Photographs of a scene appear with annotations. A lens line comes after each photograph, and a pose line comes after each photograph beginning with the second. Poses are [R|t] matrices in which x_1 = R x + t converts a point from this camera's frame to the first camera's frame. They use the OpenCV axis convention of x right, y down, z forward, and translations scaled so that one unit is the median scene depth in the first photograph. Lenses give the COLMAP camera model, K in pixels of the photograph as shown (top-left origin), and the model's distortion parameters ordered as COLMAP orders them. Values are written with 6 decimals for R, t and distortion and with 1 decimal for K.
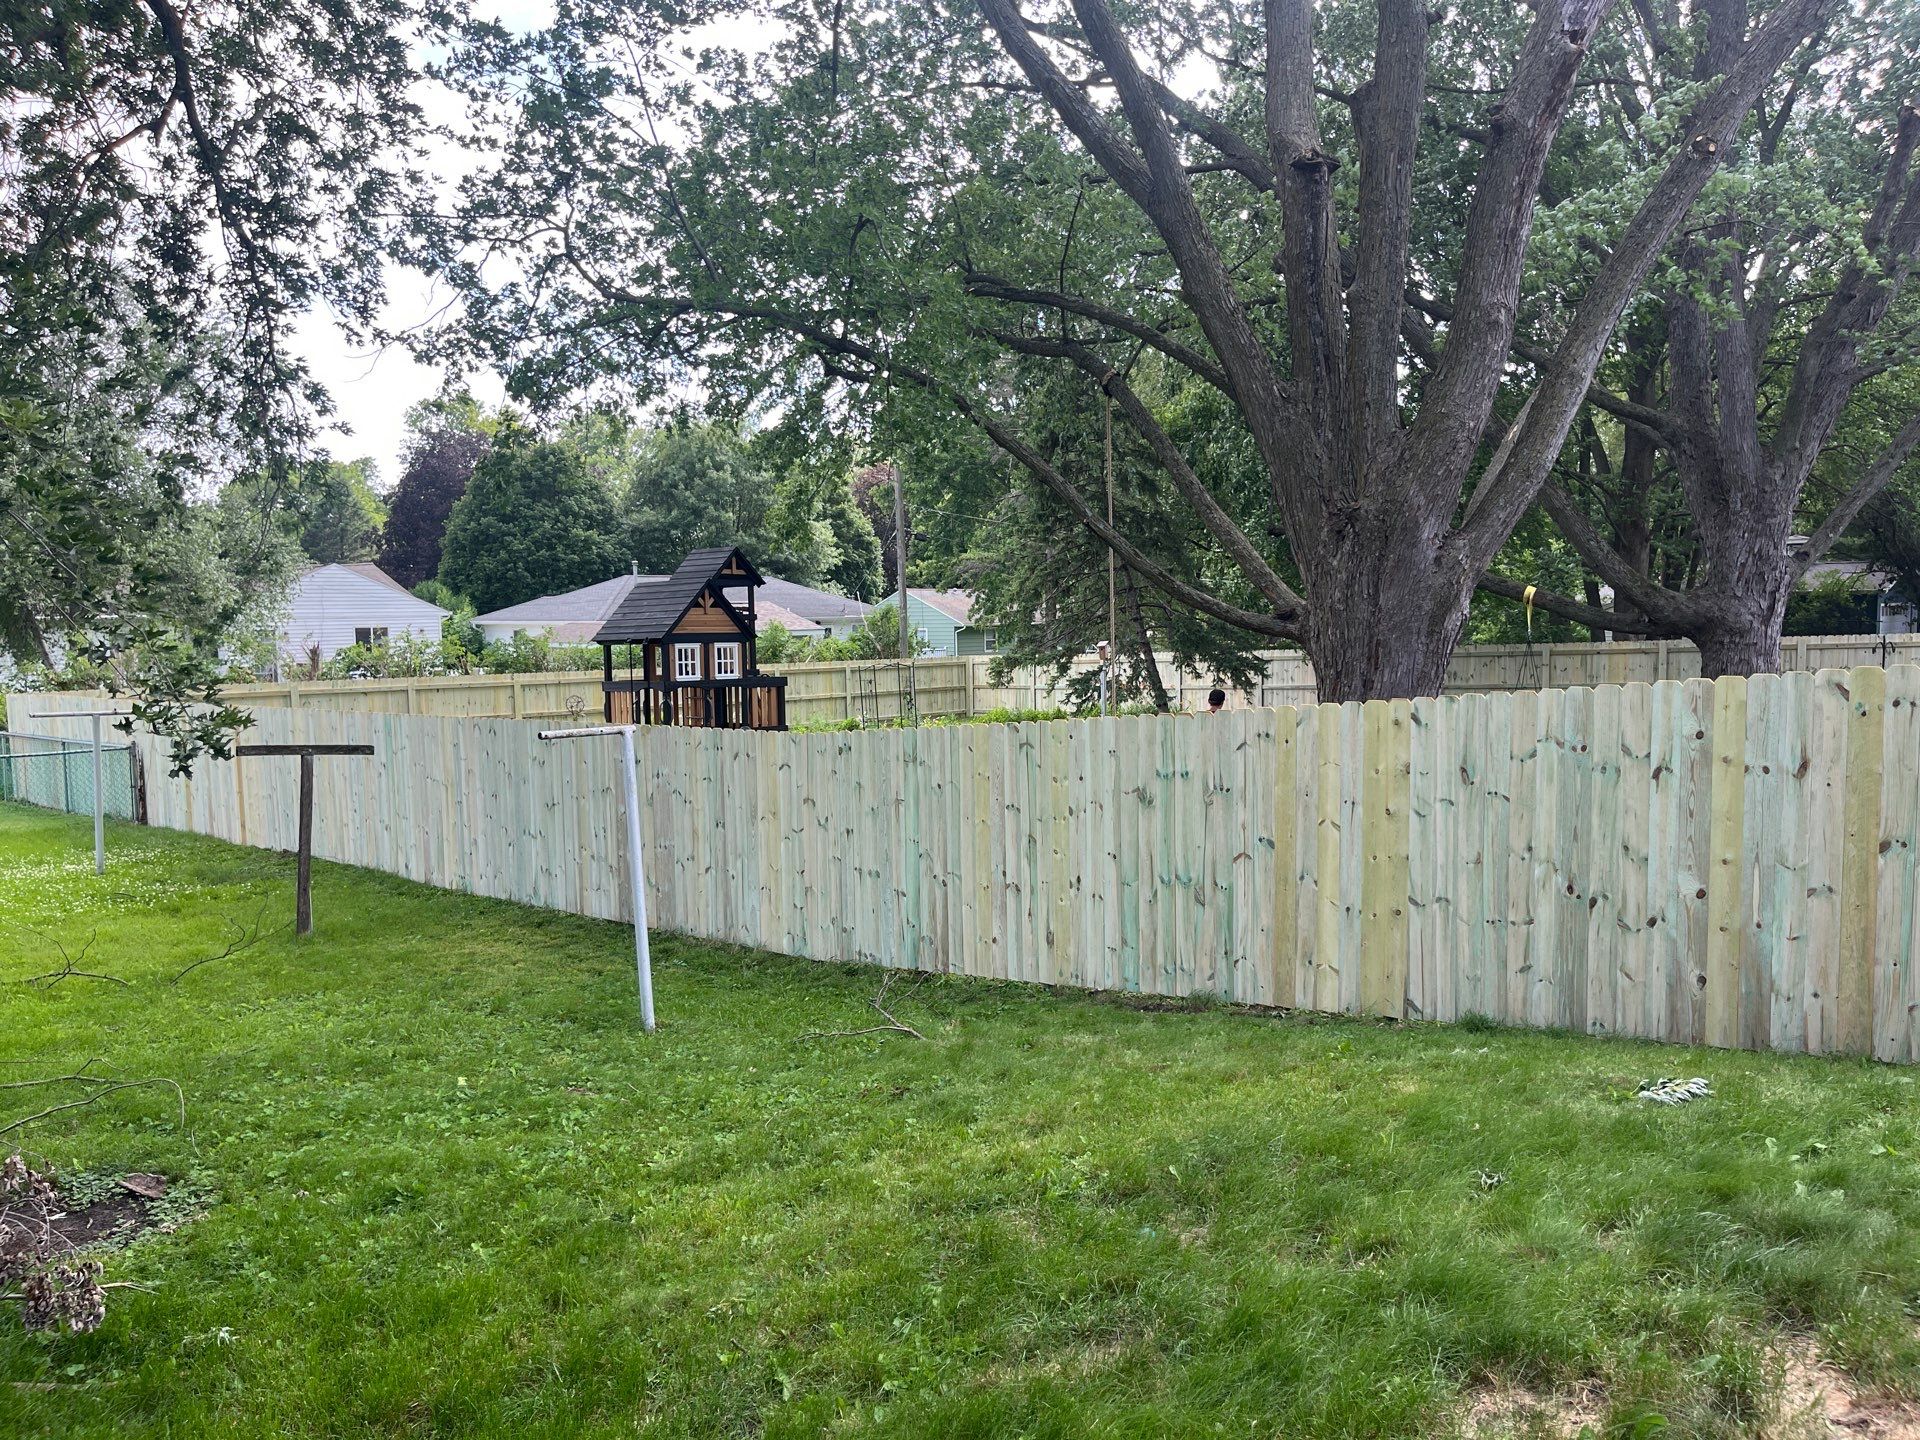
lens RADIAL K [[1382.6, 0, 960.0], [0, 1382.6, 720.0], [0, 0, 1]] dist [0.001709, -0.008601]
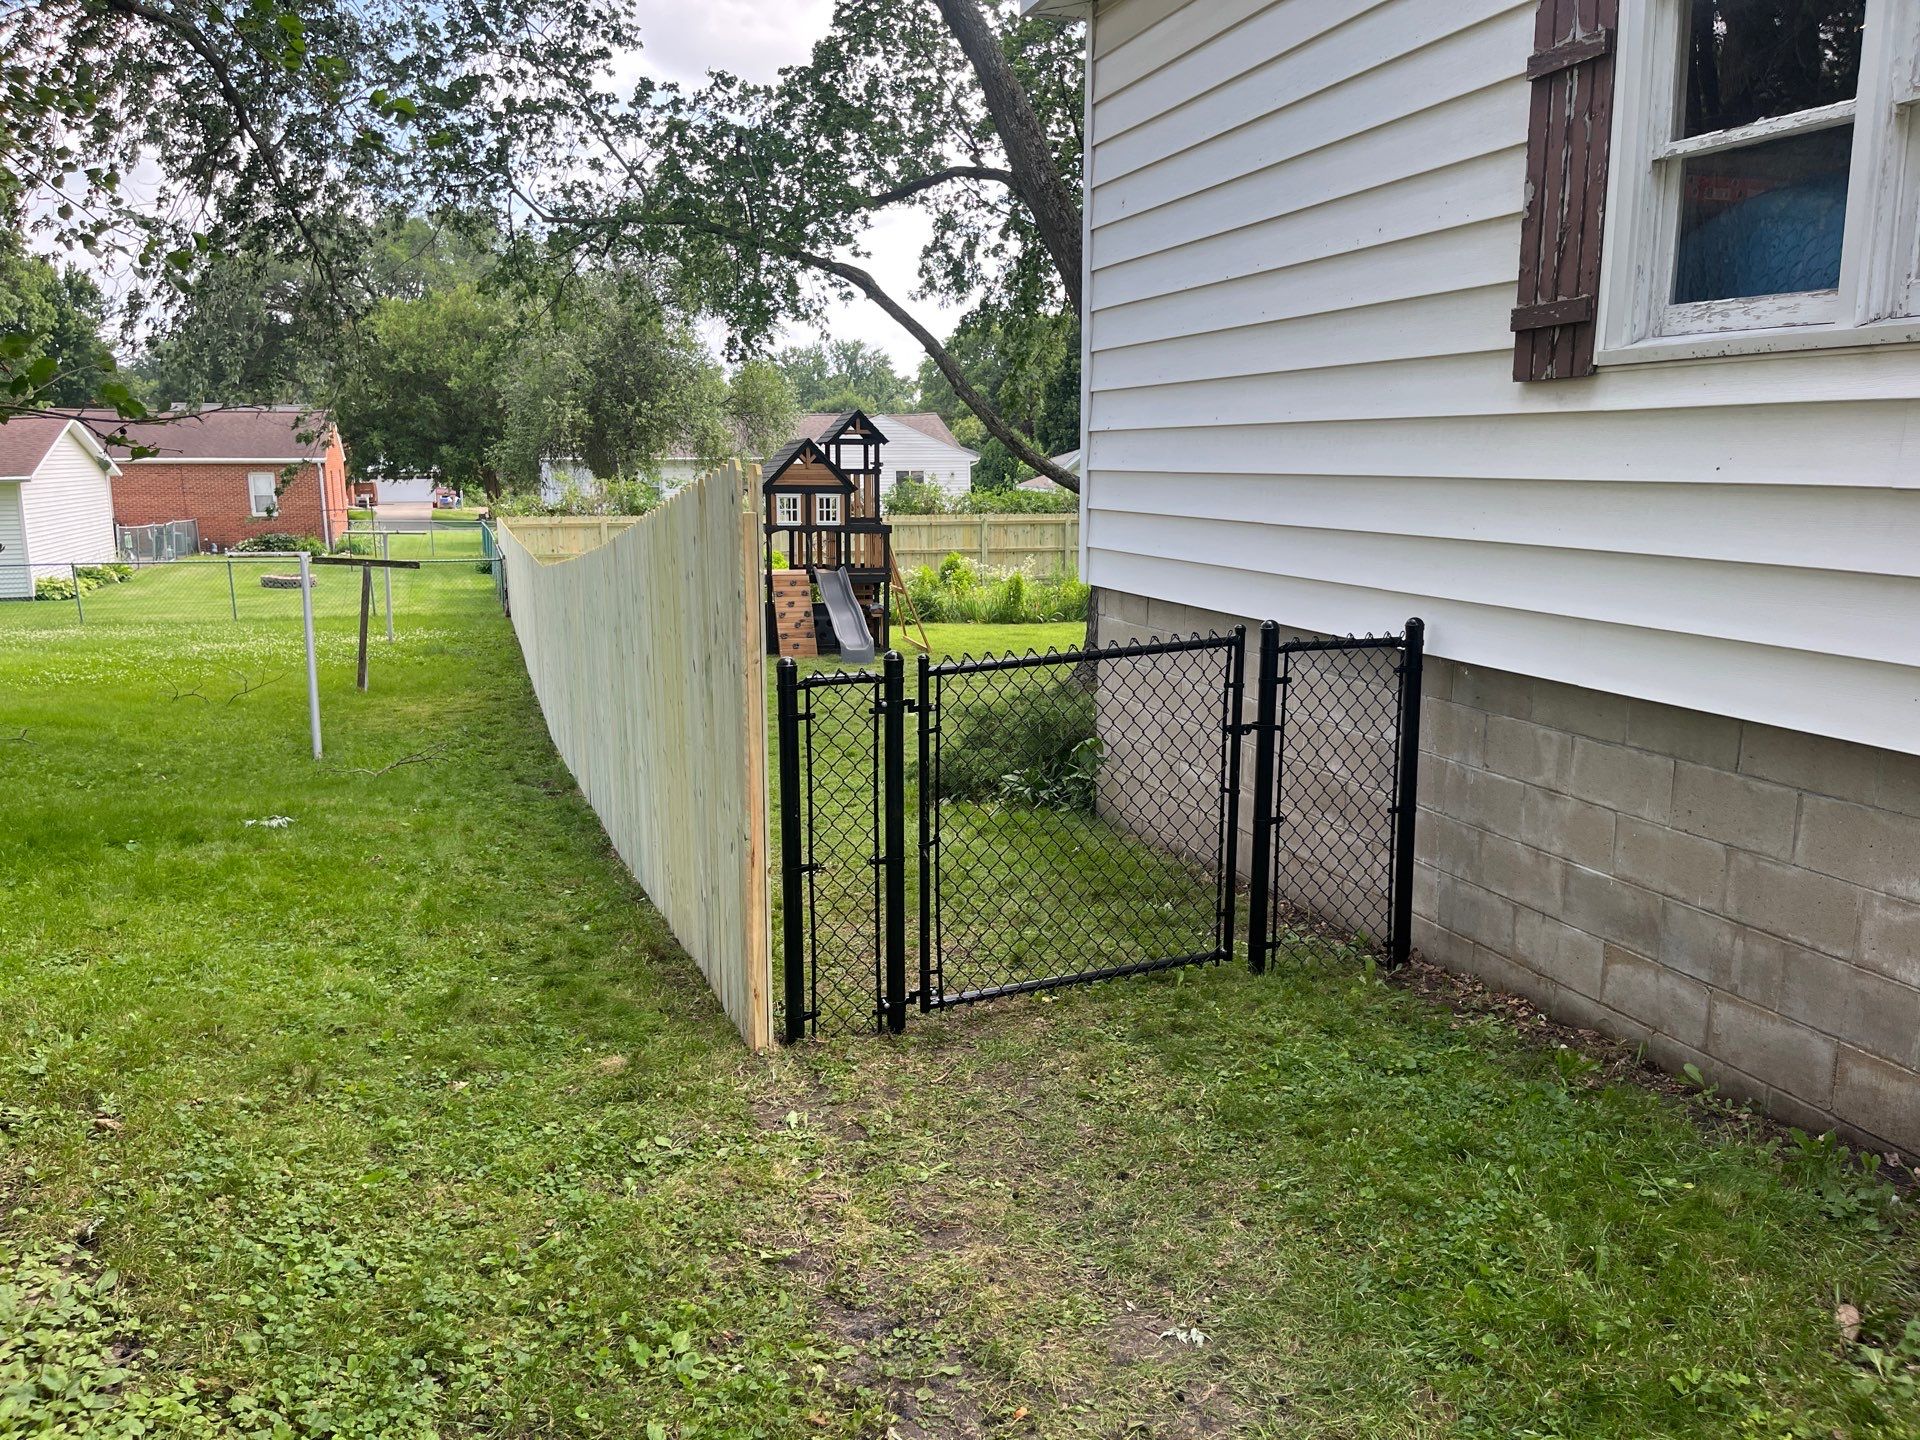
lens RADIAL K [[1382.6, 0, 960.0], [0, 1382.6, 720.0], [0, 0, 1]] dist [0.001709, -0.008601]
pose [[0.874154, 0.103426, -0.474508, 0.502404], [-0.050445, 0.991112, 0.123096, -0.015833], [0.483021, -0.083669, 0.871602, 0.017262]]
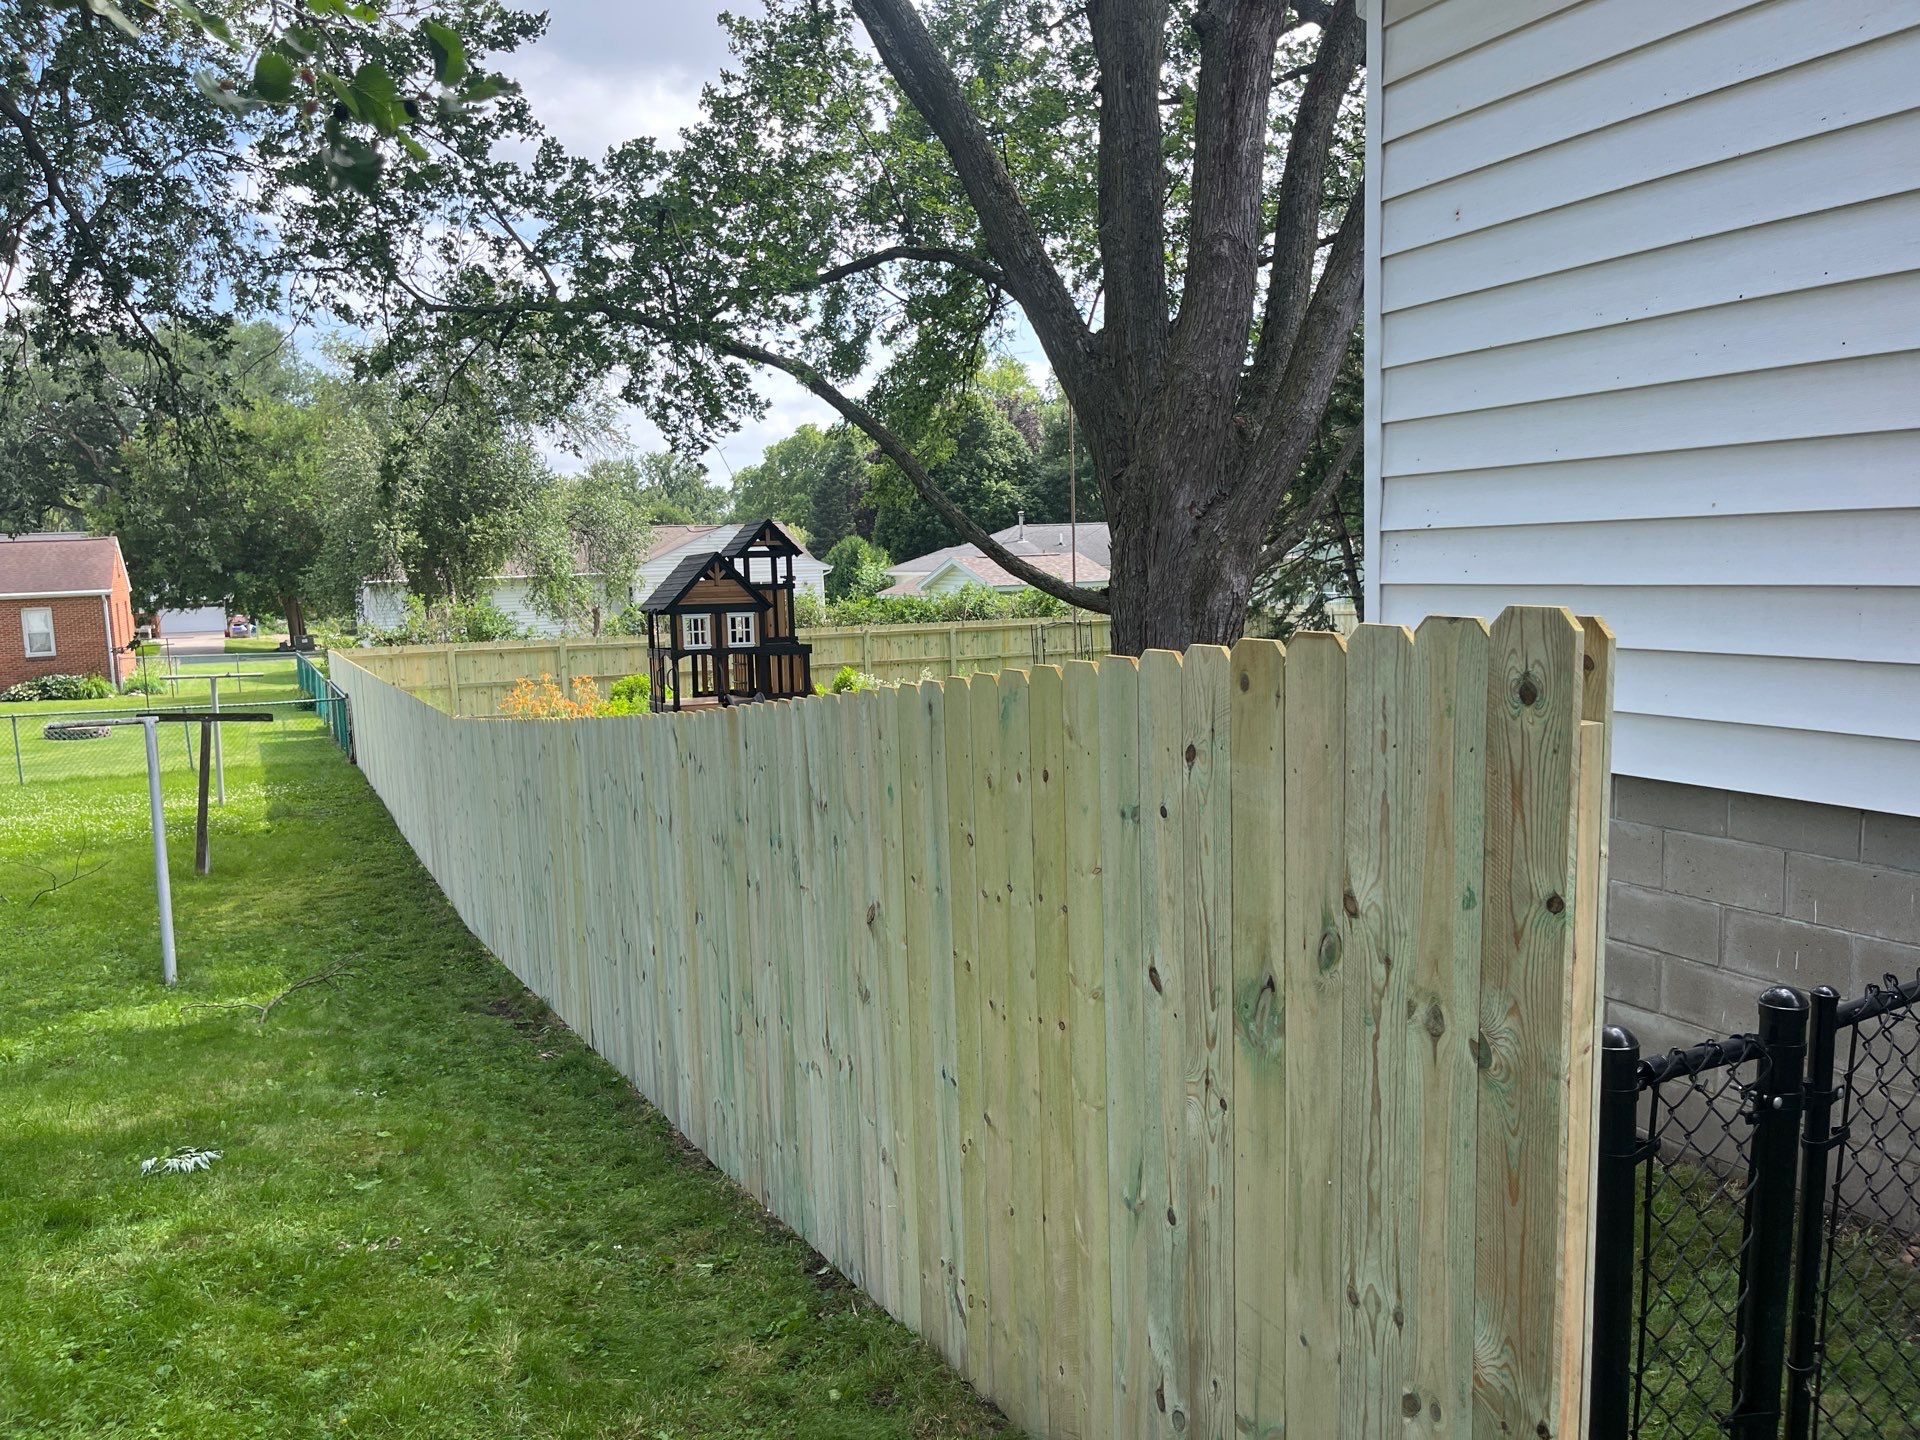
lens RADIAL K [[1382.6, 0, 960.0], [0, 1382.6, 720.0], [0, 0, 1]] dist [0.001709, -0.008601]
pose [[0.931316, 0.025781, -0.363298, 0.367079], [-0.010004, 0.998926, 0.045241, -0.023673], [0.364074, -0.038499, 0.930574, 0.083277]]
